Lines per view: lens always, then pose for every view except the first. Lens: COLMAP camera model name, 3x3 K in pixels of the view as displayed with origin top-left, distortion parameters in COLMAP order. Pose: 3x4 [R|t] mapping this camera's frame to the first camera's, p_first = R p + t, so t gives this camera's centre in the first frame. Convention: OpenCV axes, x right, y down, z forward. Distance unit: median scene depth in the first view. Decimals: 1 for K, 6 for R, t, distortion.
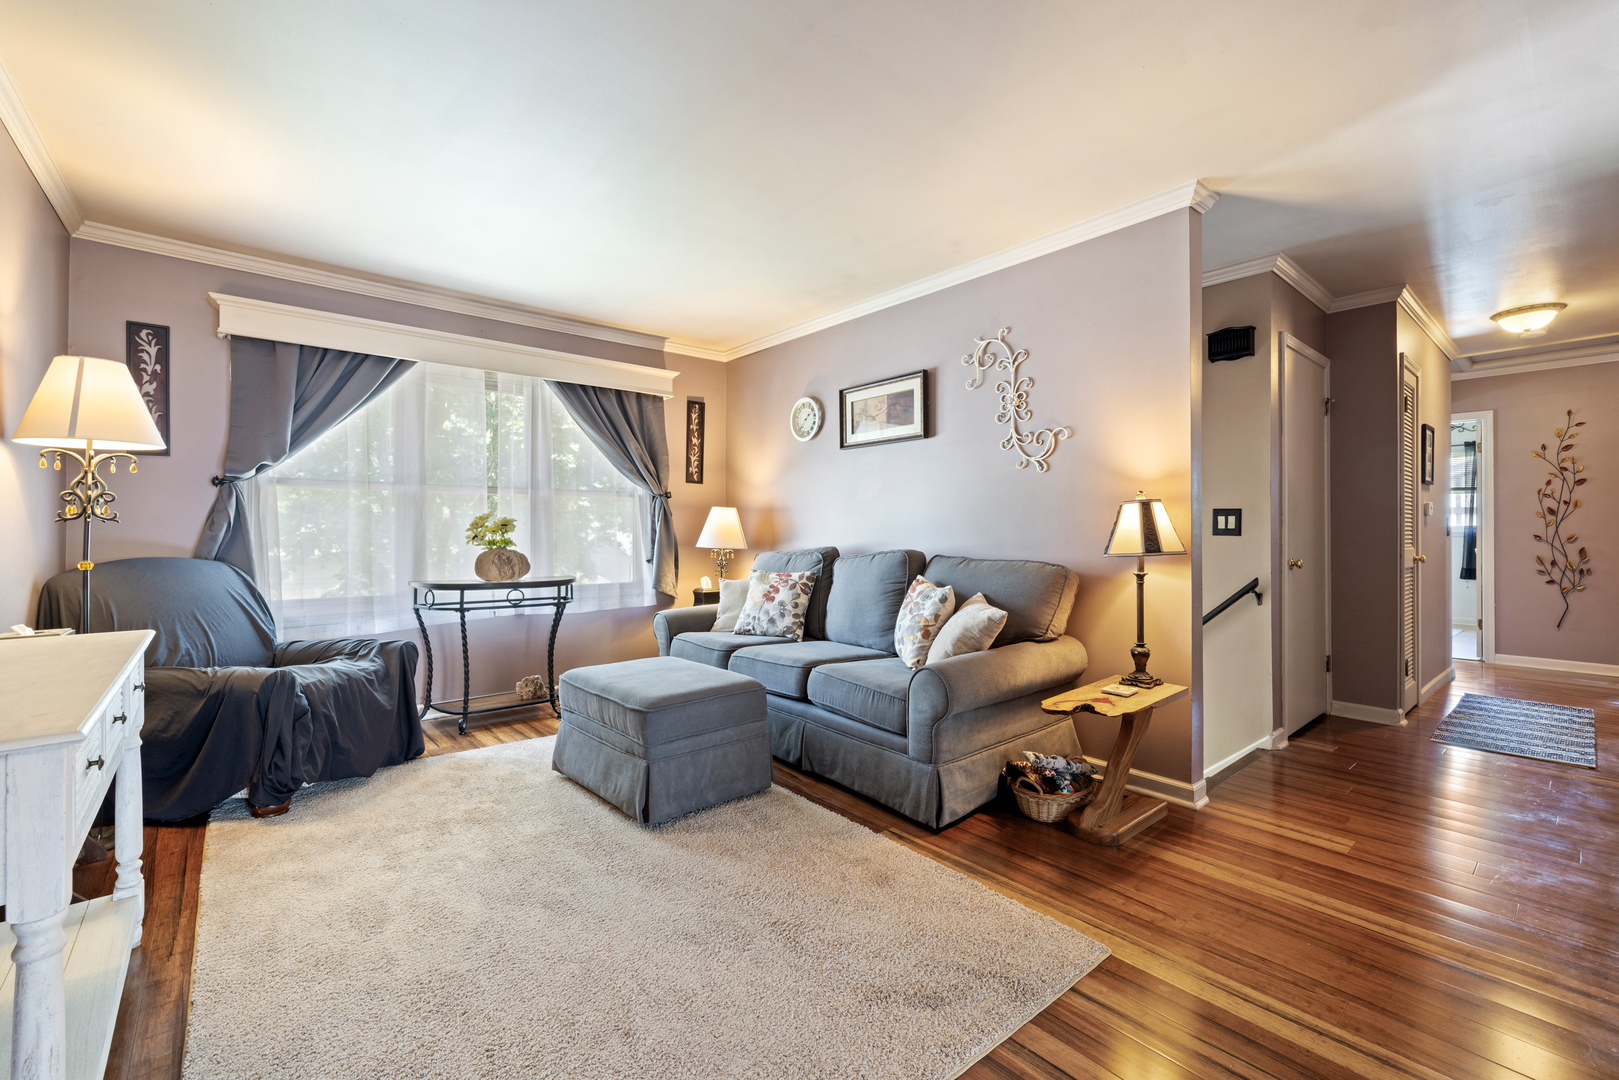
lens RADIAL K [[687.4, 0, 816.7], [0, 687.4, 533.9], [0, 0, 1]] dist [0.000758, 0.000306]
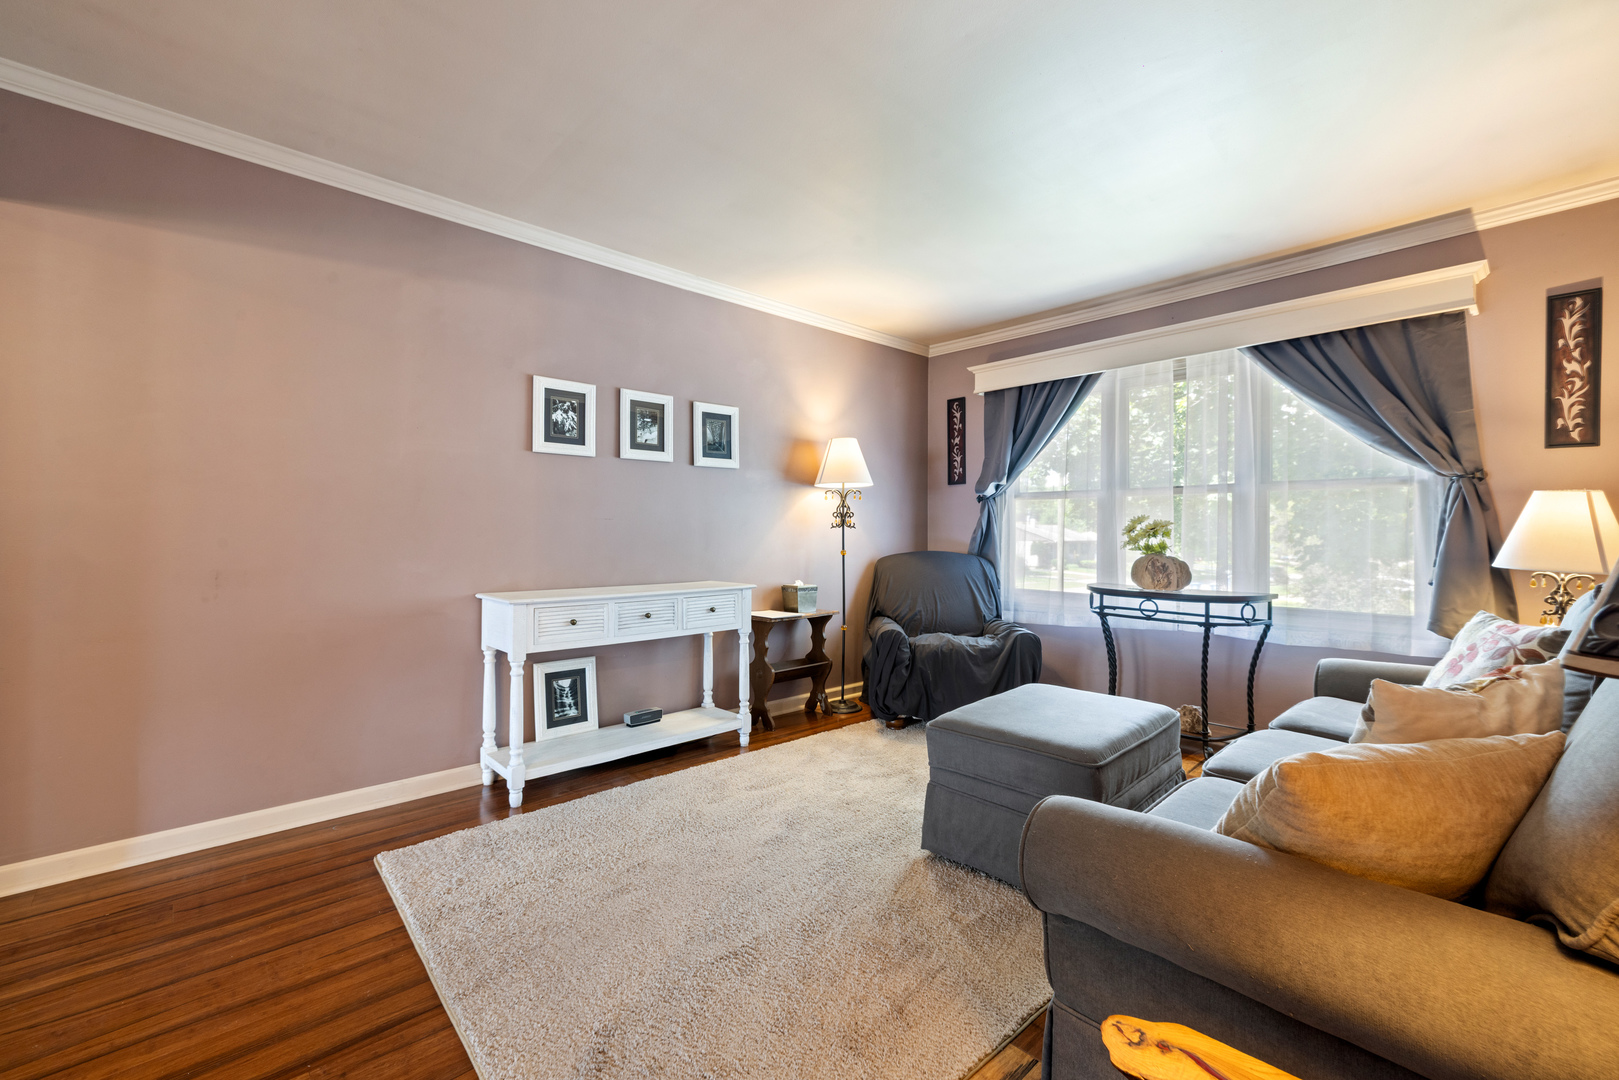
lens RADIAL K [[687.4, 0, 816.7], [0, 687.4, 533.9], [0, 0, 1]] dist [0.000758, 0.000306]
pose [[0.033686, -0.008535, -0.999396, 0.384428], [-0.017420, 0.999807, -0.009126, 0.009468], [0.999281, 0.017717, 0.033531, 0.466073]]
